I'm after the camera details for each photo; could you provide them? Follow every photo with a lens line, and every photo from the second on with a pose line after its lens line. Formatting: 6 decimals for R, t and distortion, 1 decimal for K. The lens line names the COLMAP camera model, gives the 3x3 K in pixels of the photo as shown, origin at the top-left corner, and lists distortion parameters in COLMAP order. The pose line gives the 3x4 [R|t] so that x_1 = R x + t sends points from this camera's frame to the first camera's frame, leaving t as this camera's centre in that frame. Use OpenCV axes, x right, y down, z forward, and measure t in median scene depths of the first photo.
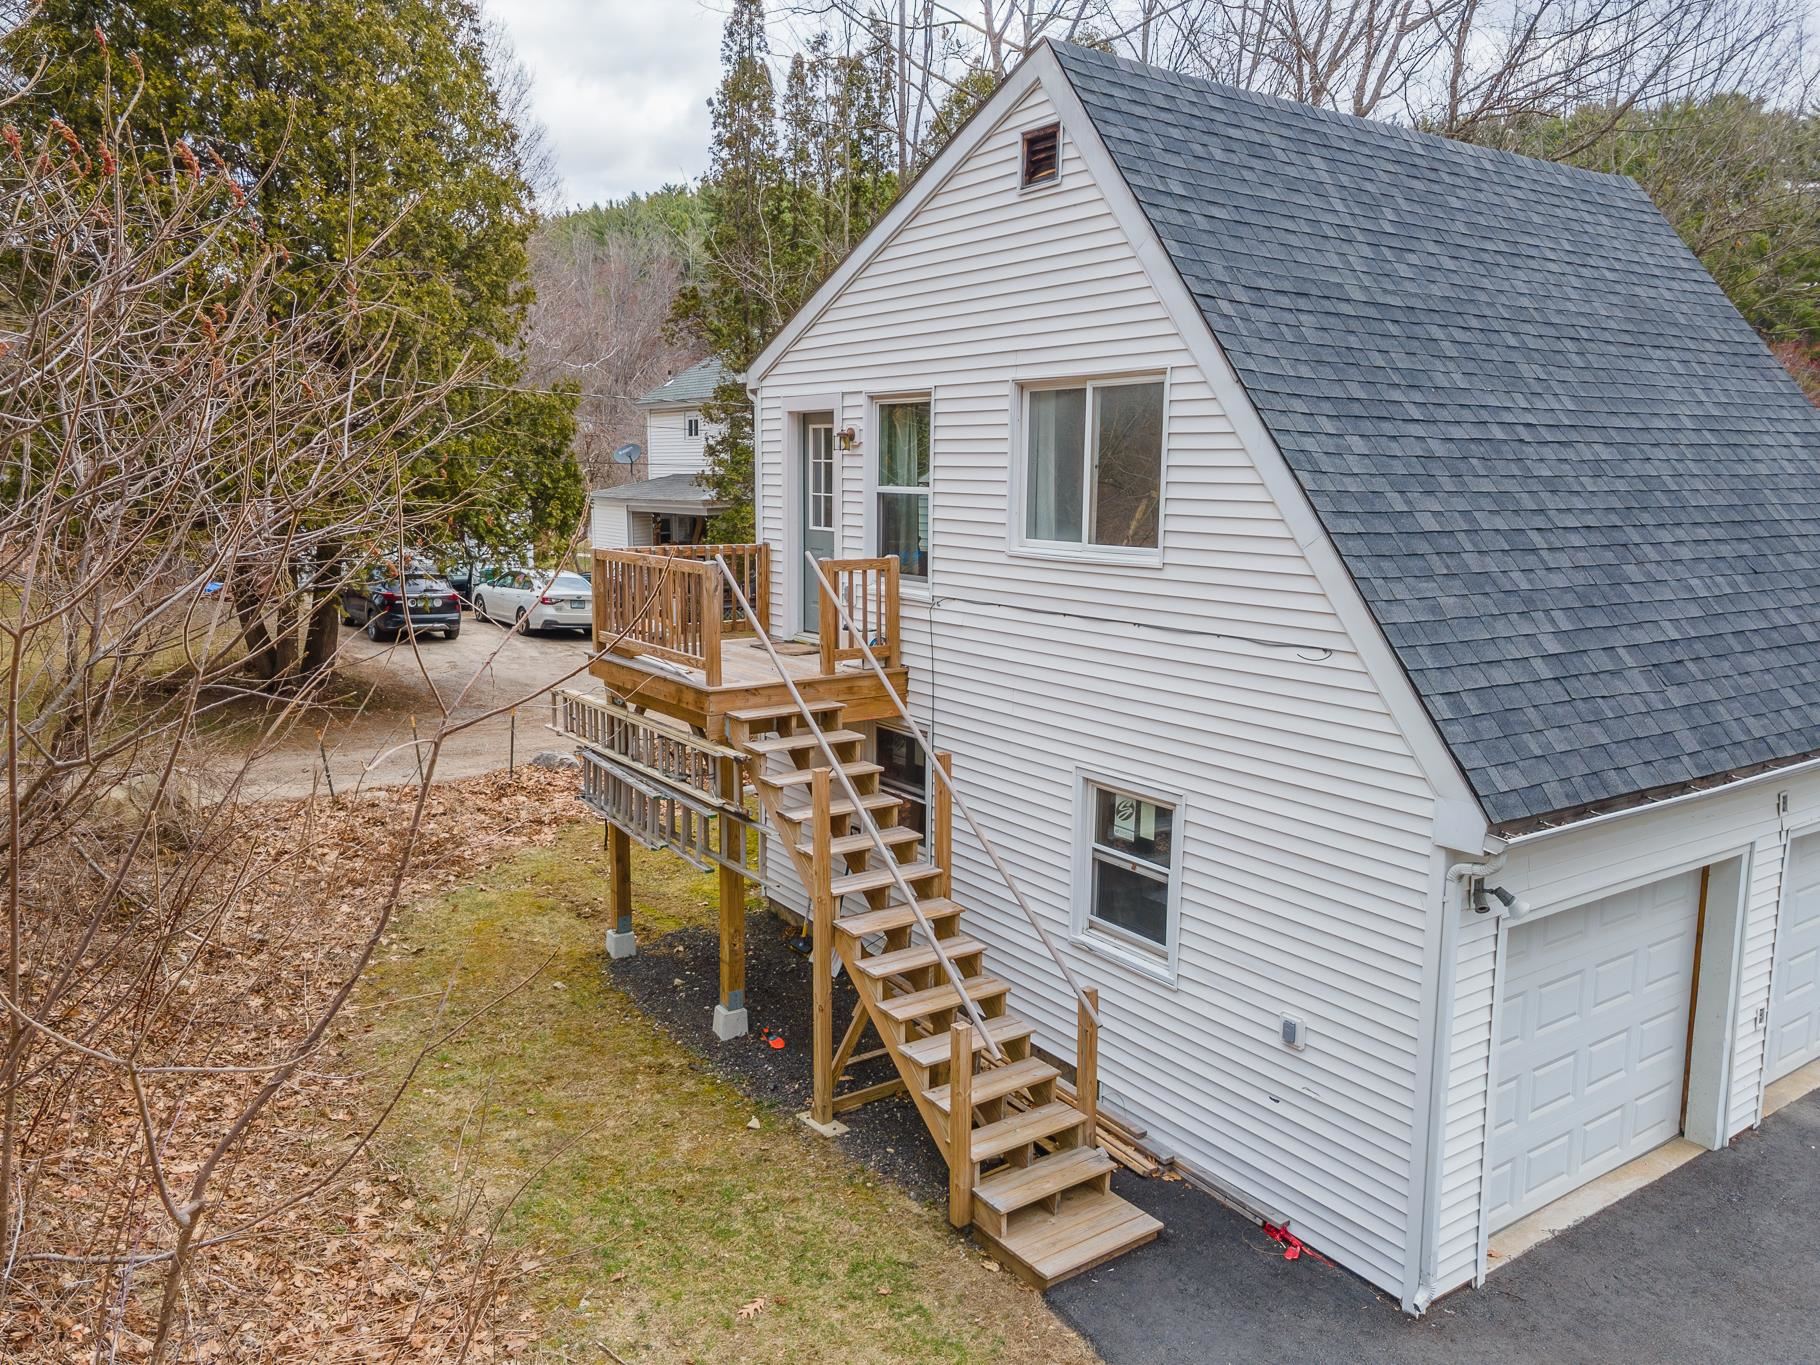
lens RADIAL K [[1329.5, 0, 916.6], [0, 1329.5, 655.1], [0, 0, 1]] dist [0.045875, 0.006234]
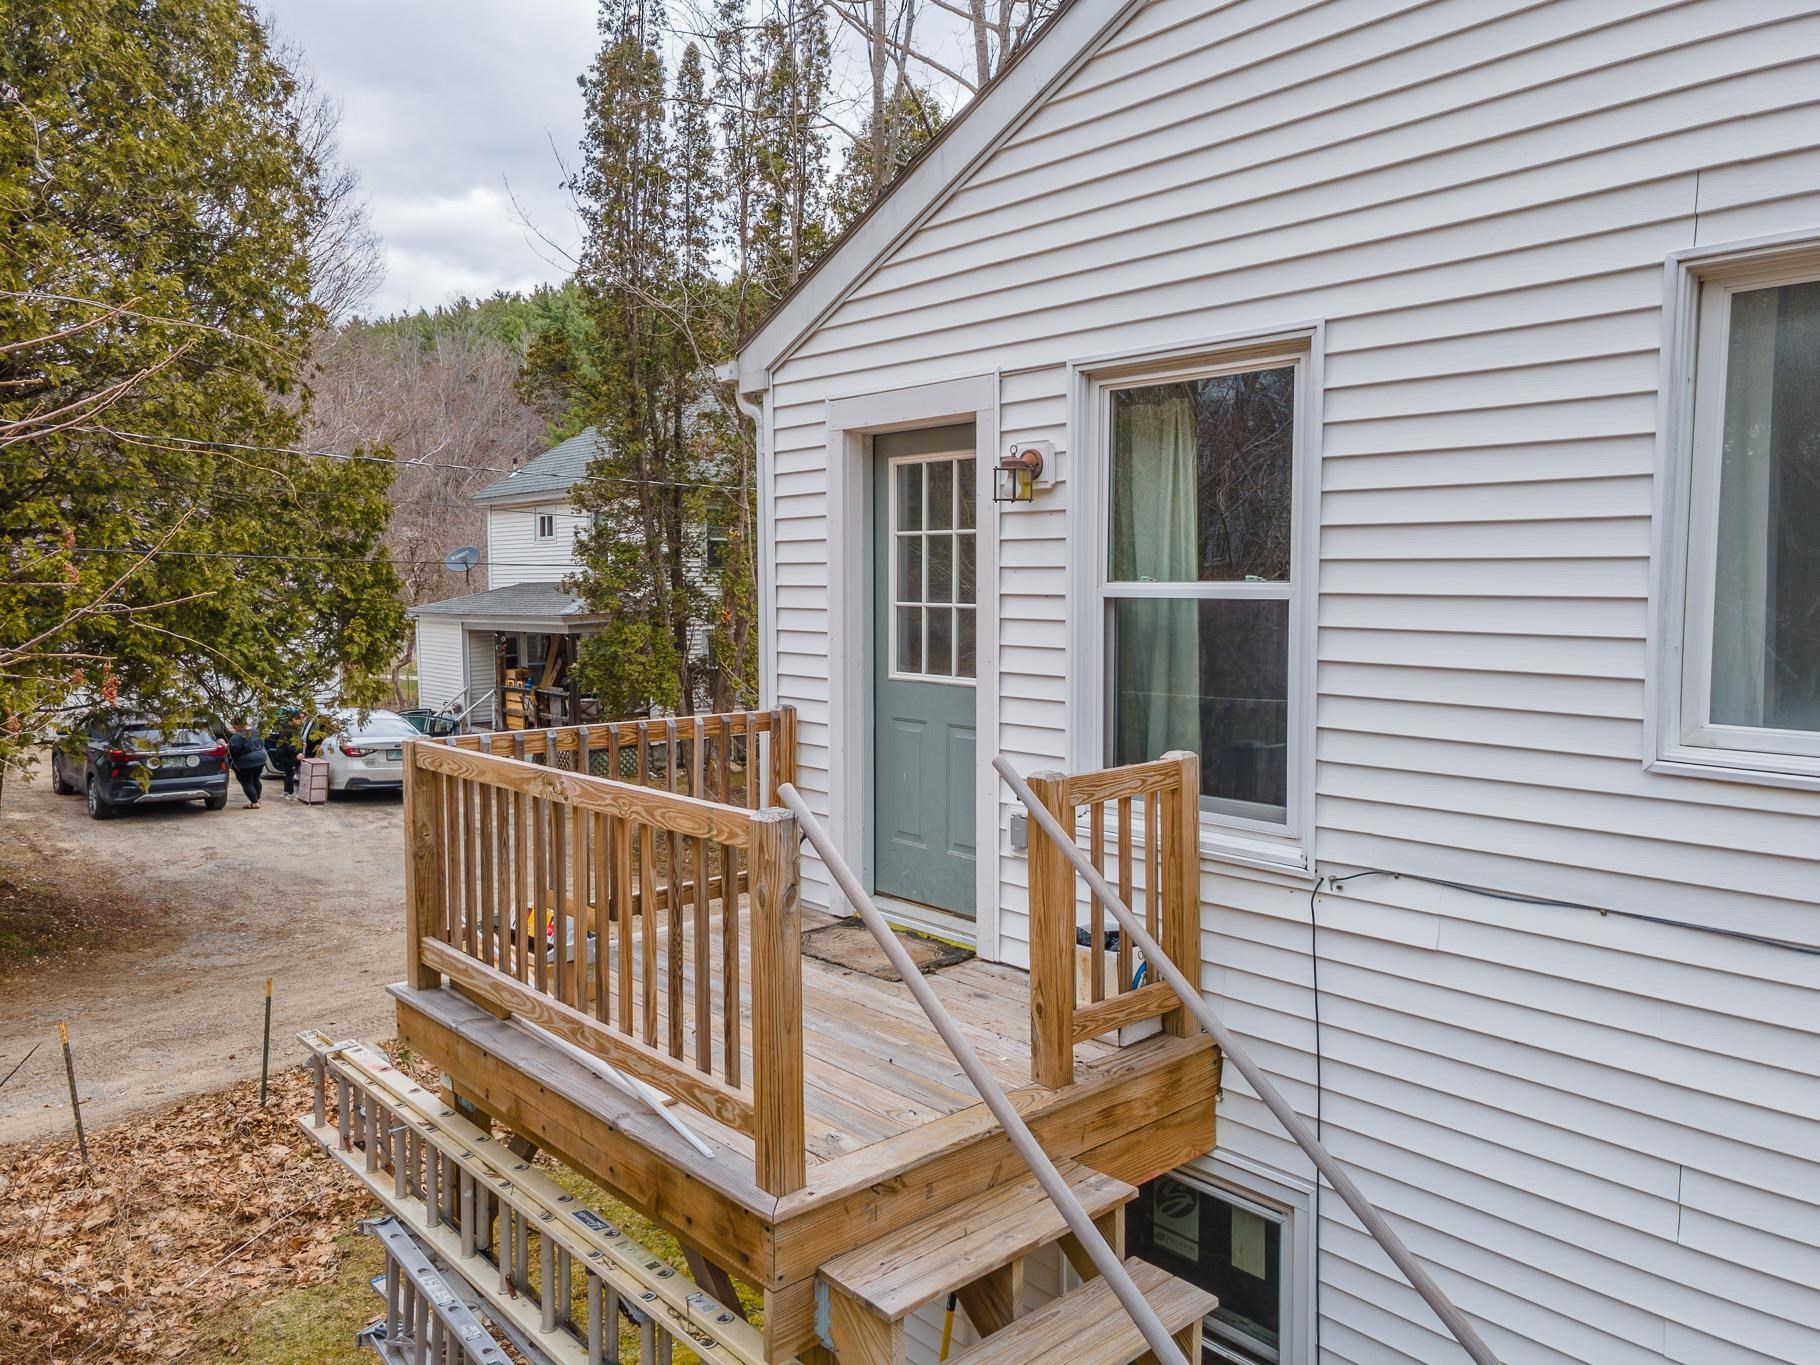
lens RADIAL K [[1321.8, 0, 914.2], [0, 1321.8, 663.3], [0, 0, 1]] dist [0.036342, 0.001842]
pose [[0.992789, -0.018315, 0.118464, -0.144182], [0.027078, 0.996979, -0.072793, -0.074458], [-0.116773, 0.075476, 0.990287, 0.608264]]
